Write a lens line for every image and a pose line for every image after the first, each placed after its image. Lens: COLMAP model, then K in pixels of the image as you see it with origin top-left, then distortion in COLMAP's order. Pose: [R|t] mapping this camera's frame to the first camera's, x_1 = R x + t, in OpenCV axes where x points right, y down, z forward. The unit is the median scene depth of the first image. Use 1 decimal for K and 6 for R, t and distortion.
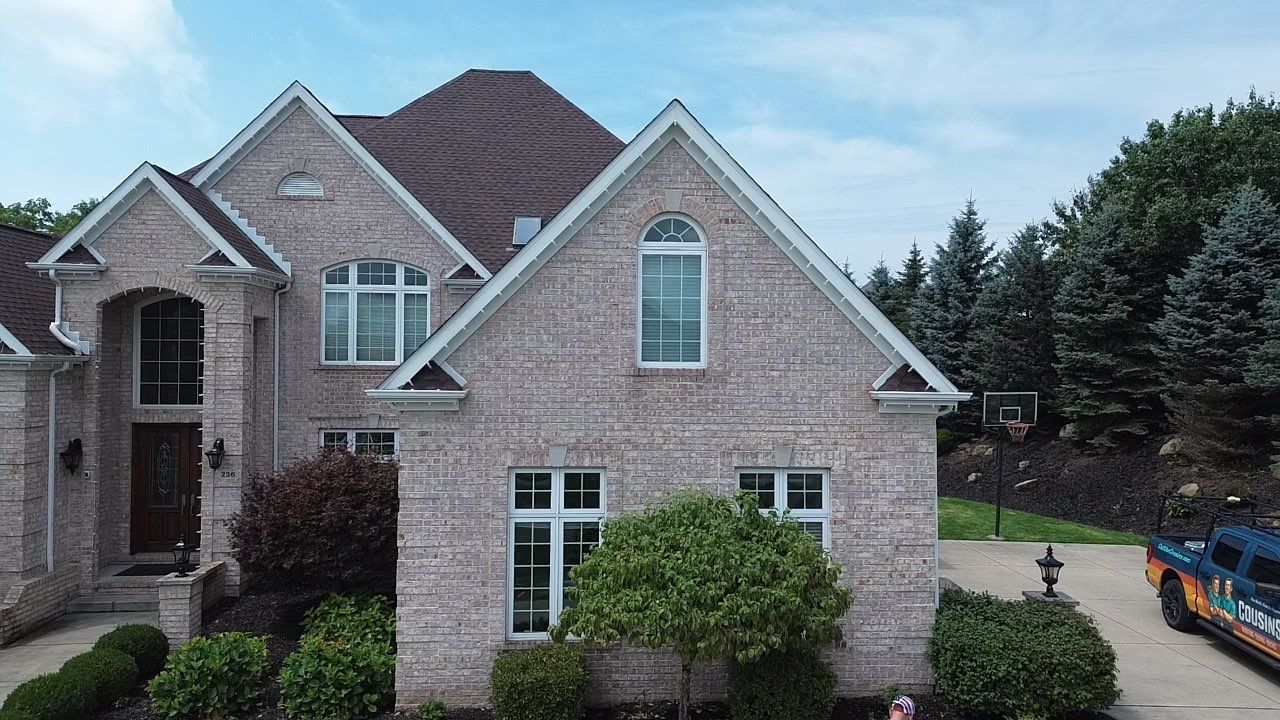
lens RADIAL K [[883.0, 0, 640.0], [0, 883.0, 360.0], [0, 0, 1]] dist [0.086574, -0.081297]
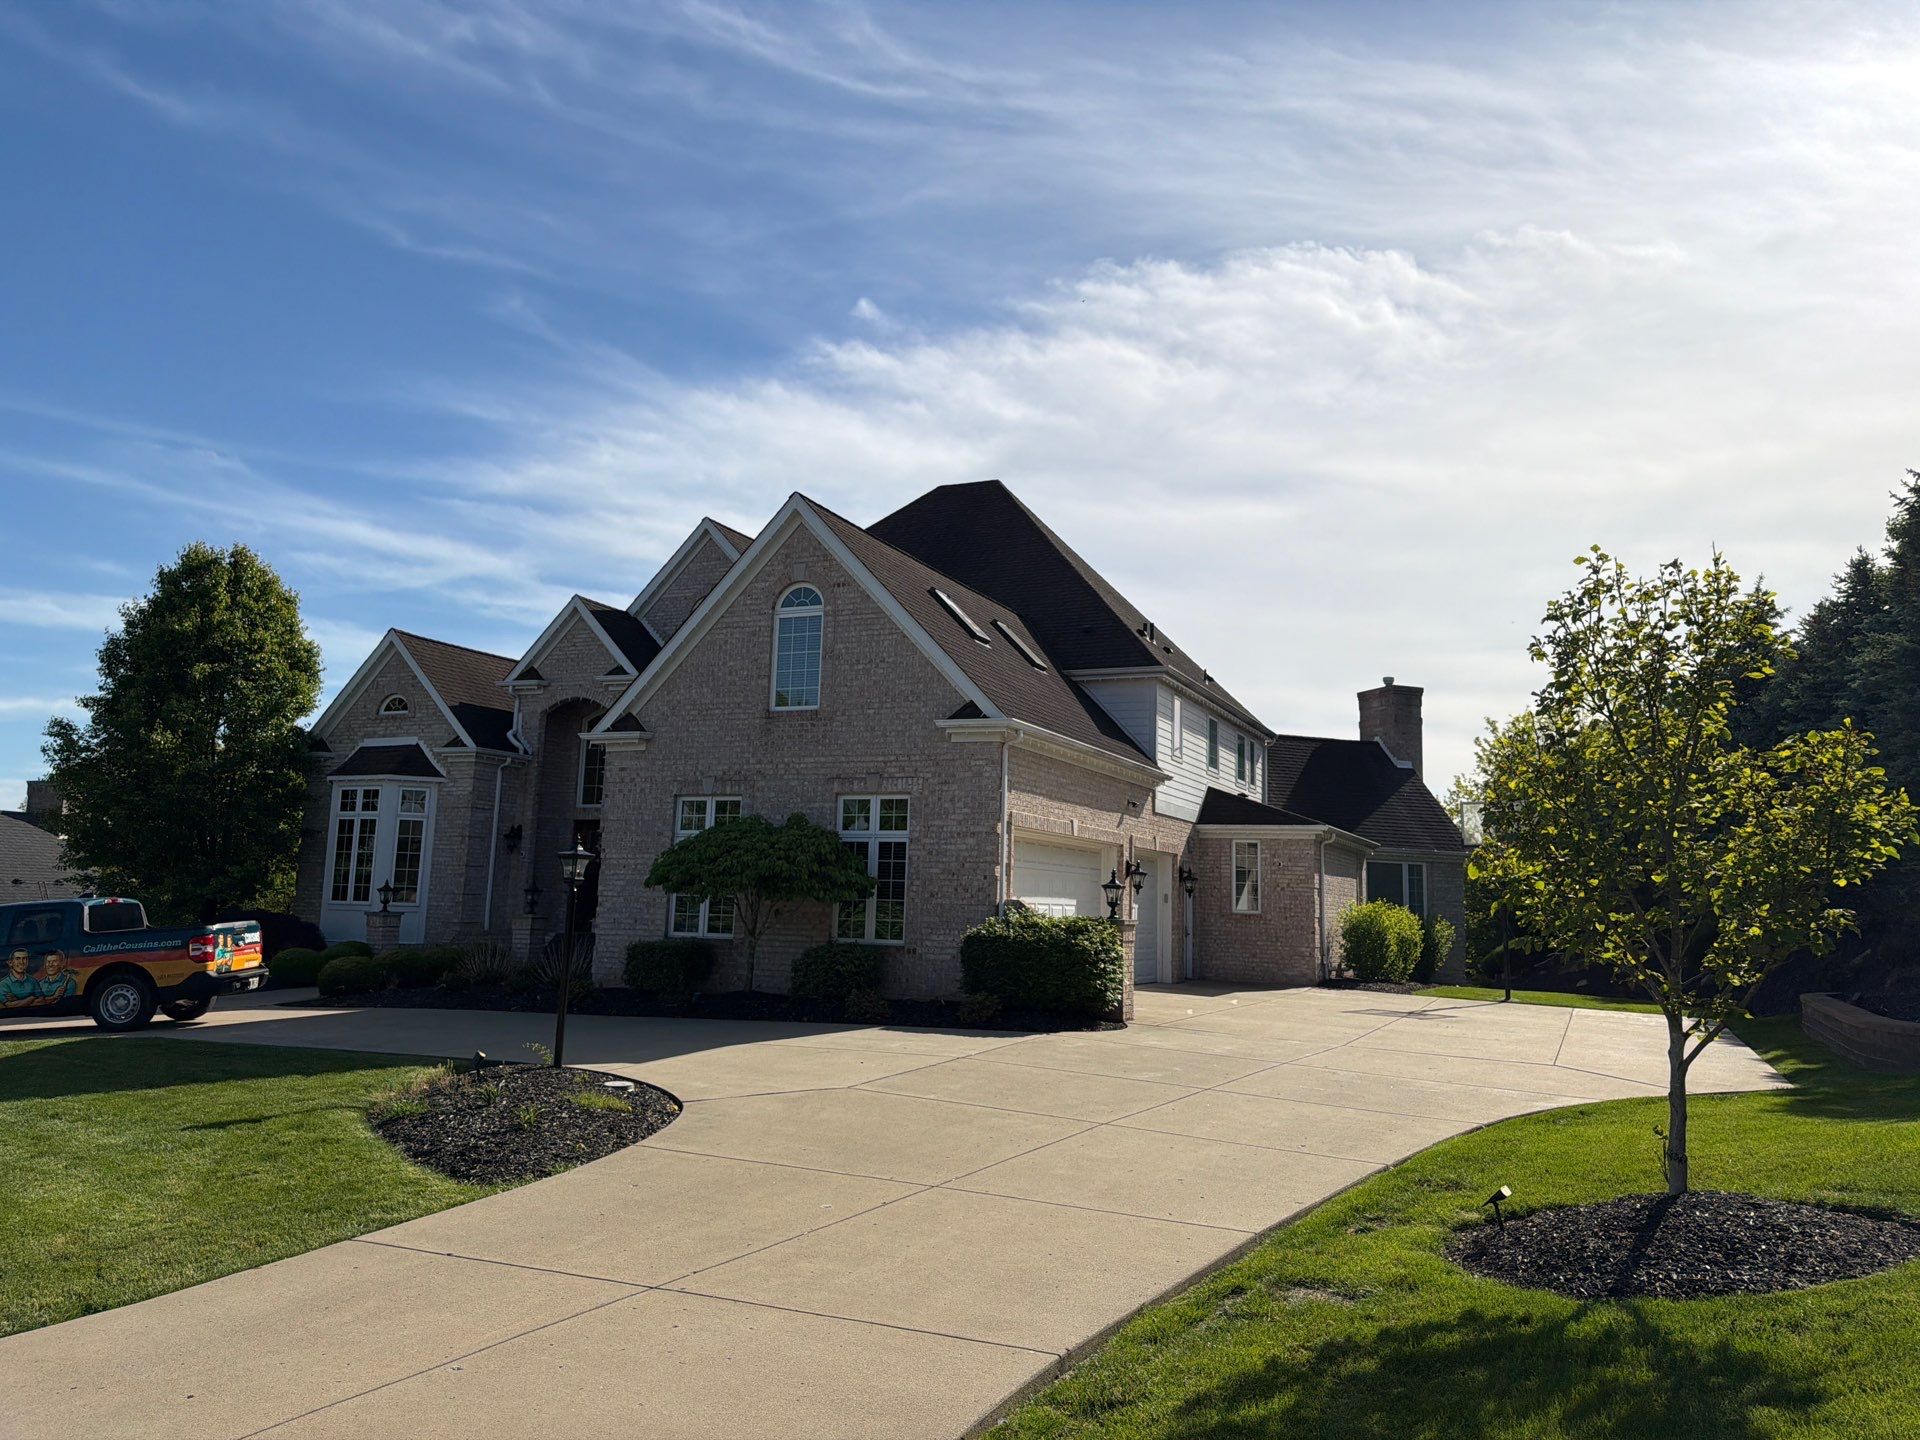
lens RADIAL K [[1352.8, 0, 990.0], [0, 1352.8, 725.5], [0, 0, 1]] dist [0.048135, -0.007034]
pose [[0.889928, -0.044637, -0.453911, 0.821509], [-0.017711, 0.991067, -0.132185, 0.198637], [0.455756, 0.125675, 0.881188, -0.356335]]
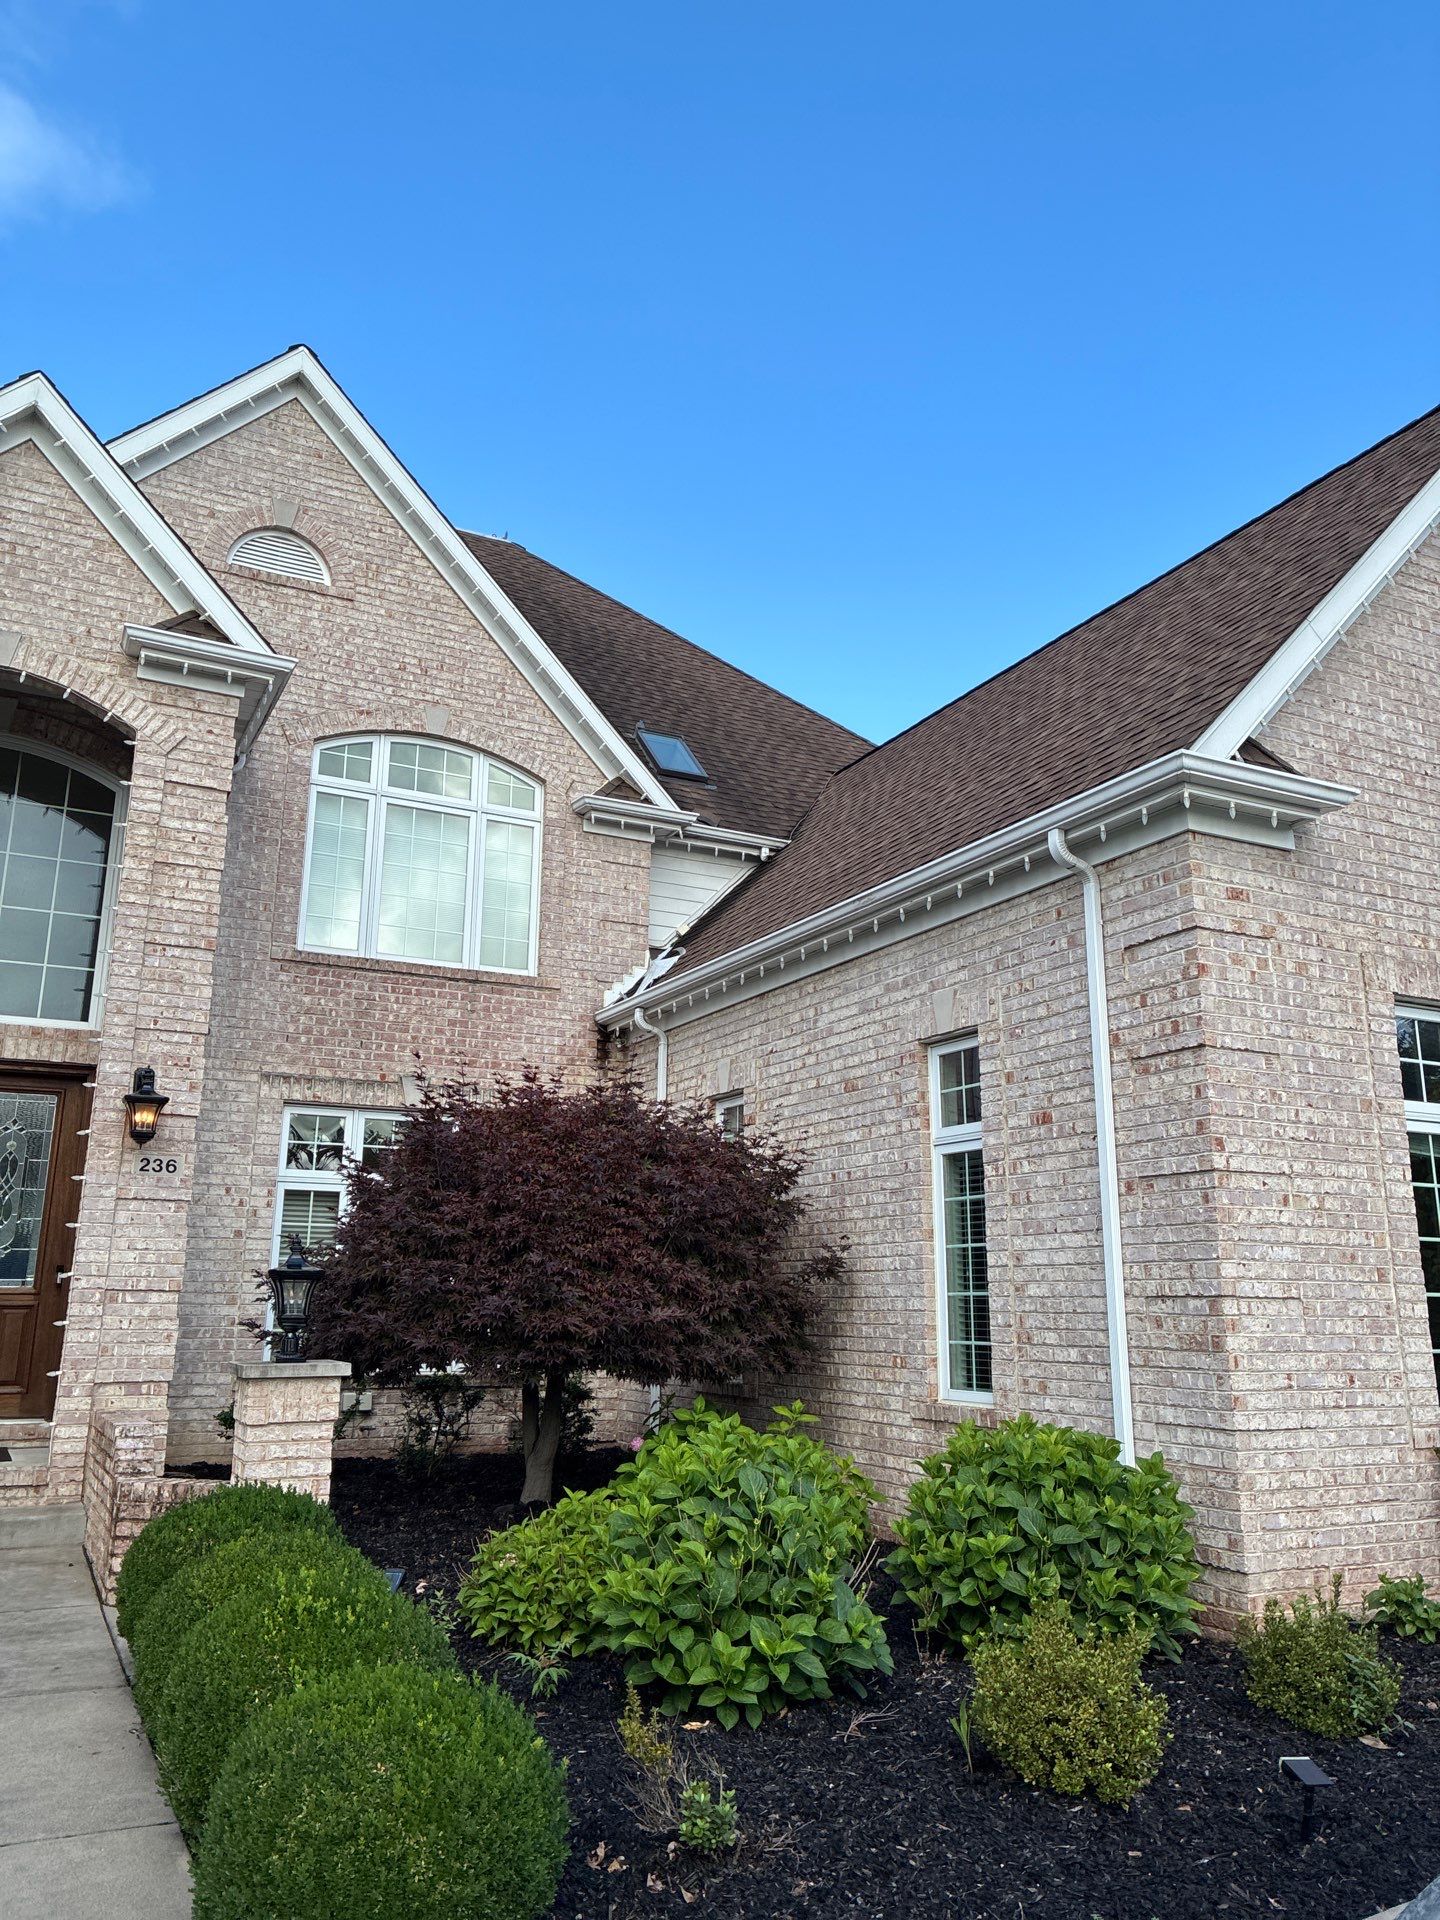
lens RADIAL K [[1441.9, 0, 710.9], [0, 1441.9, 938.1], [0, 0, 1]] dist [0.026676, -0.005071]
pose [[0.917497, 0.099638, 0.385062, -0.530473], [-0.004434, 0.970617, -0.240590, 0.194600], [-0.397719, 0.219033, 0.890979, 0.377012]]
